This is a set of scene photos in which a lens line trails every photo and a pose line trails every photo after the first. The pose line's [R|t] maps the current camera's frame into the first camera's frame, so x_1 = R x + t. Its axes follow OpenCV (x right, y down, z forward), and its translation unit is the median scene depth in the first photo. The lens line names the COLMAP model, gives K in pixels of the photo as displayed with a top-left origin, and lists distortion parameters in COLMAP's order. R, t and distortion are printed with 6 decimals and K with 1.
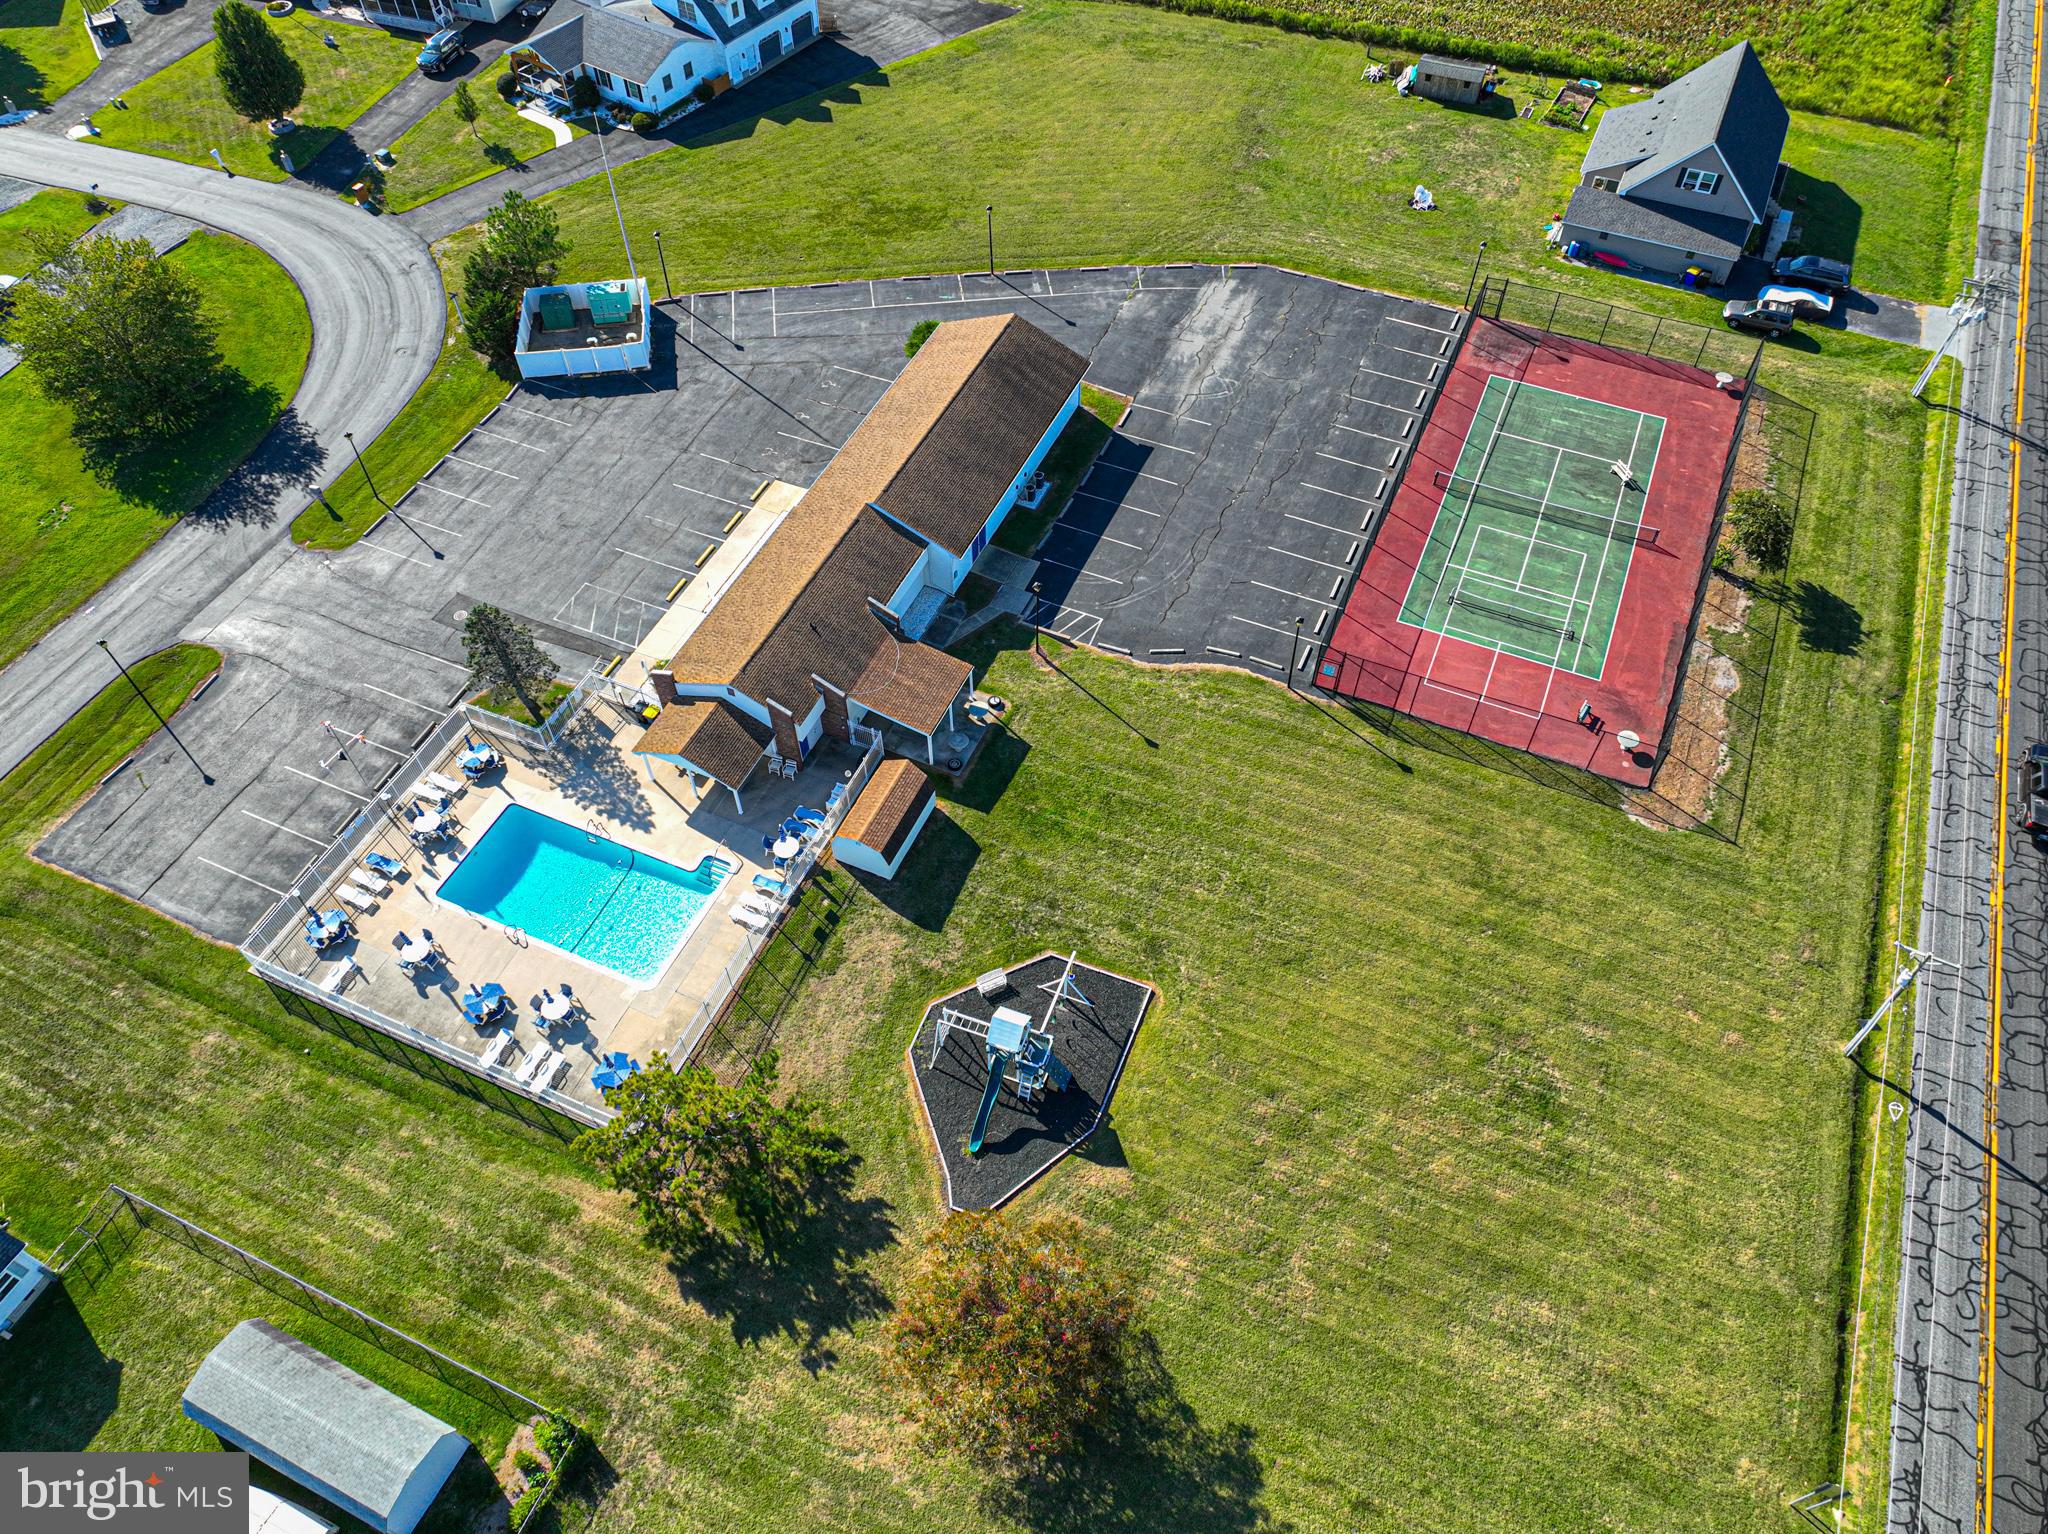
lens RADIAL K [[1428.6, 0, 1032.7], [0, 1428.6, 803.2], [0, 0, 1]] dist [0.001289, 0.008335]
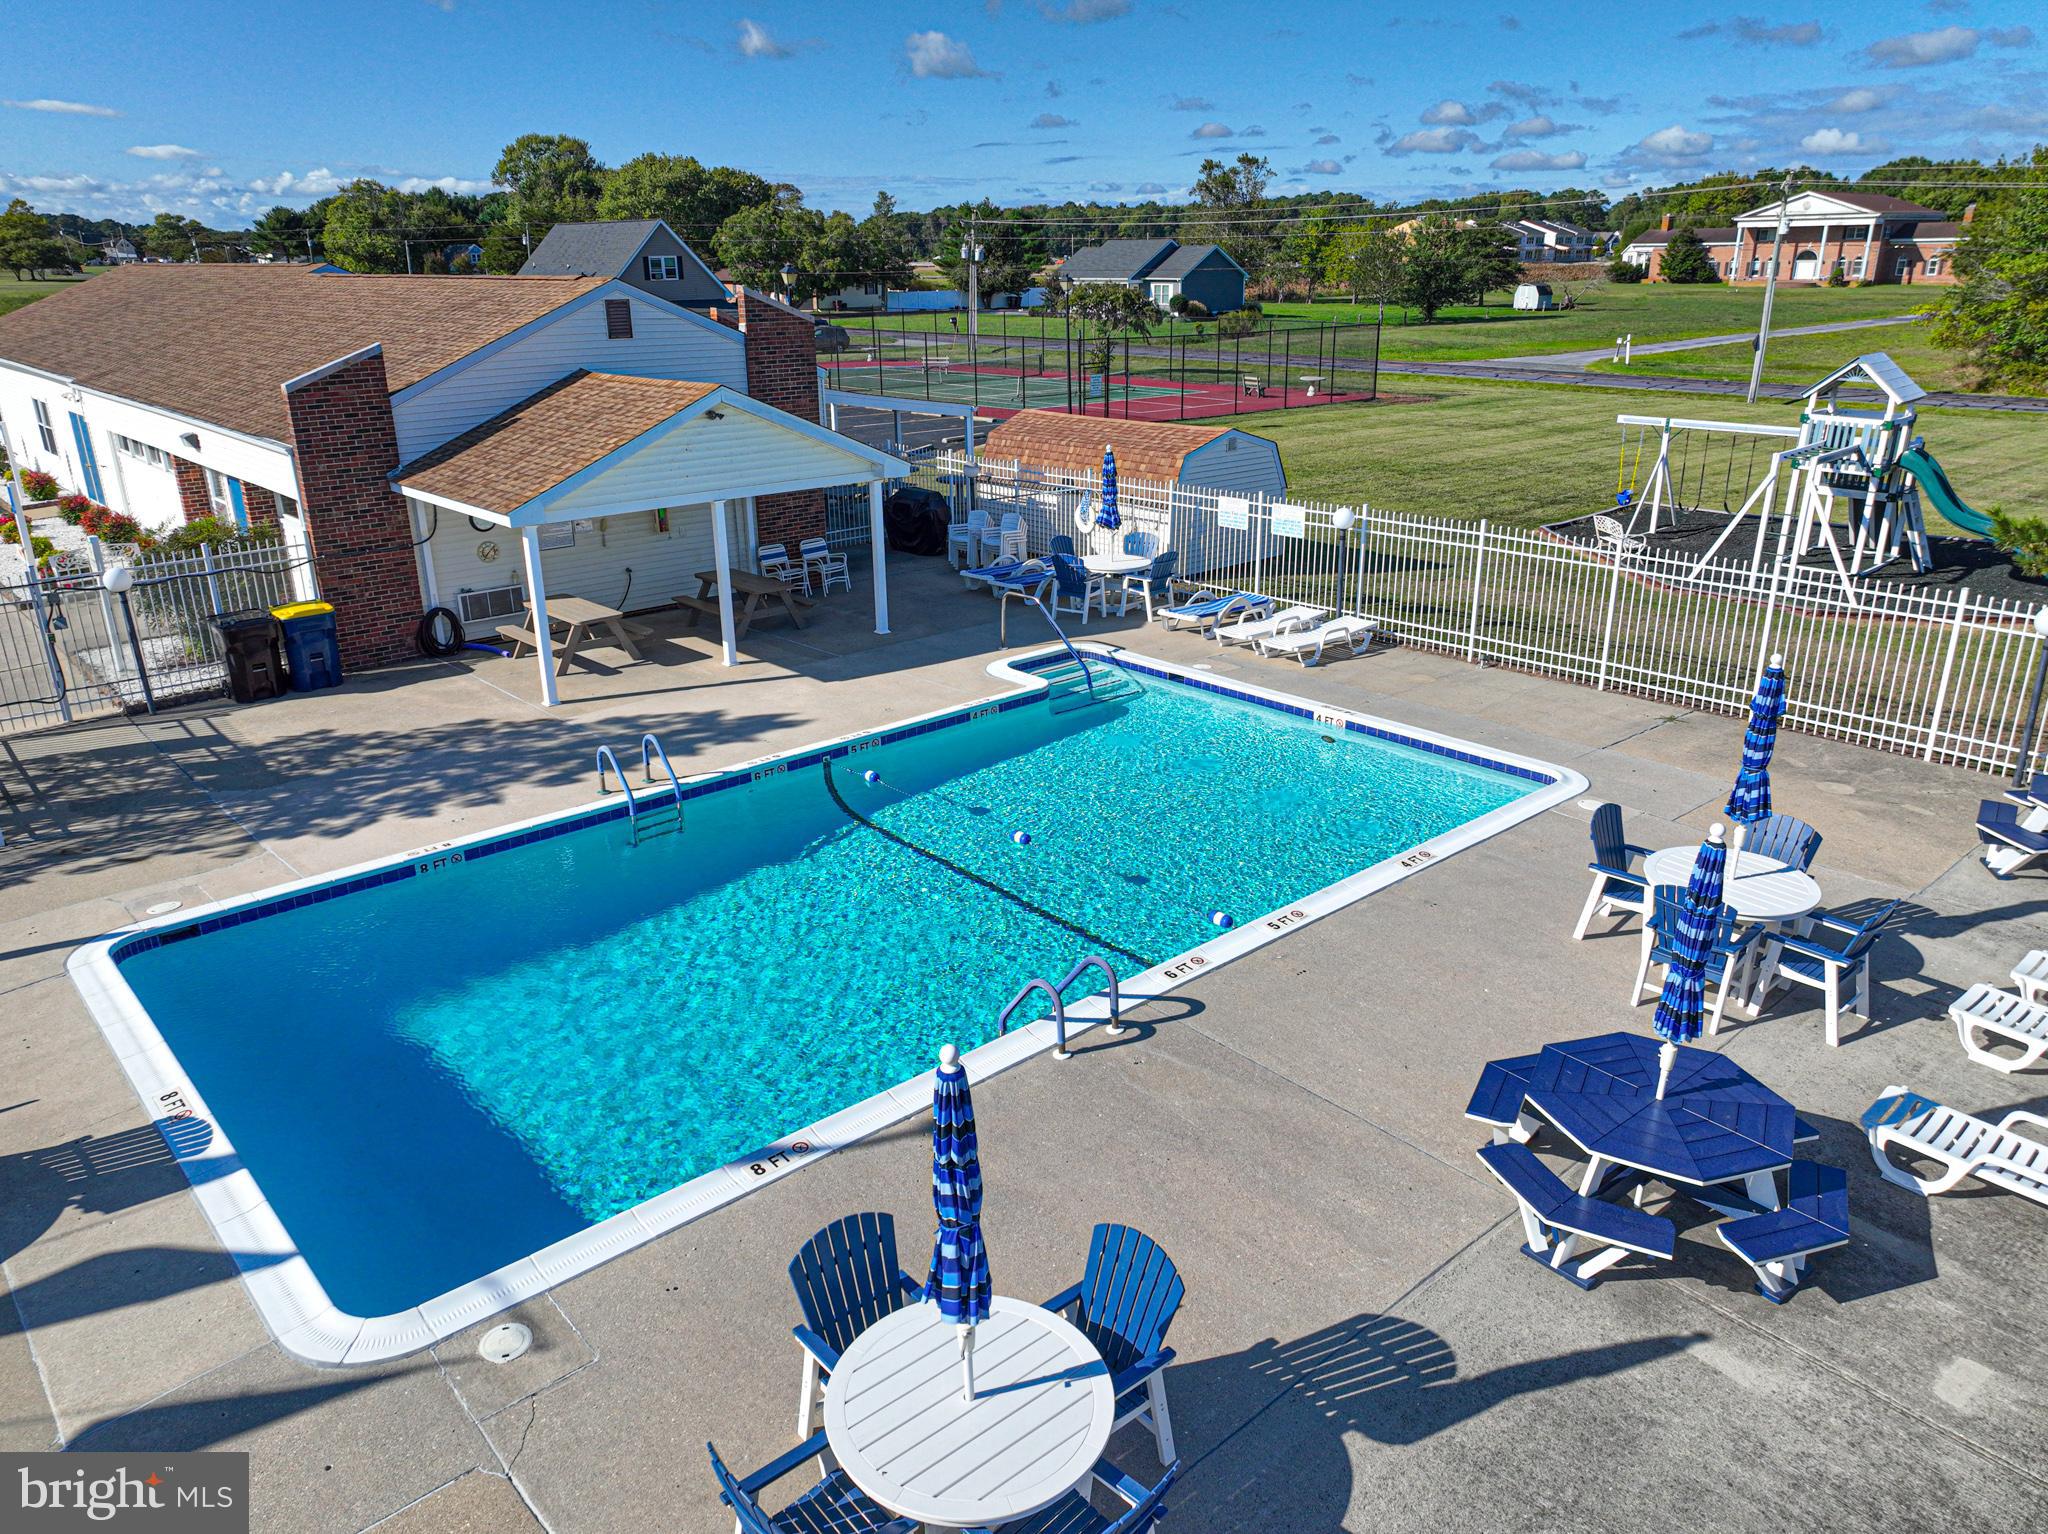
lens RADIAL K [[1428.6, 0, 1032.7], [0, 1428.6, 803.2], [0, 0, 1]] dist [0.001289, 0.008335]
pose [[0.405258, -0.323163, 0.855179, -0.456026], [0.735300, 0.671071, -0.094858, 0.080871], [-0.543231, 0.667255, 0.509579, 0.848273]]
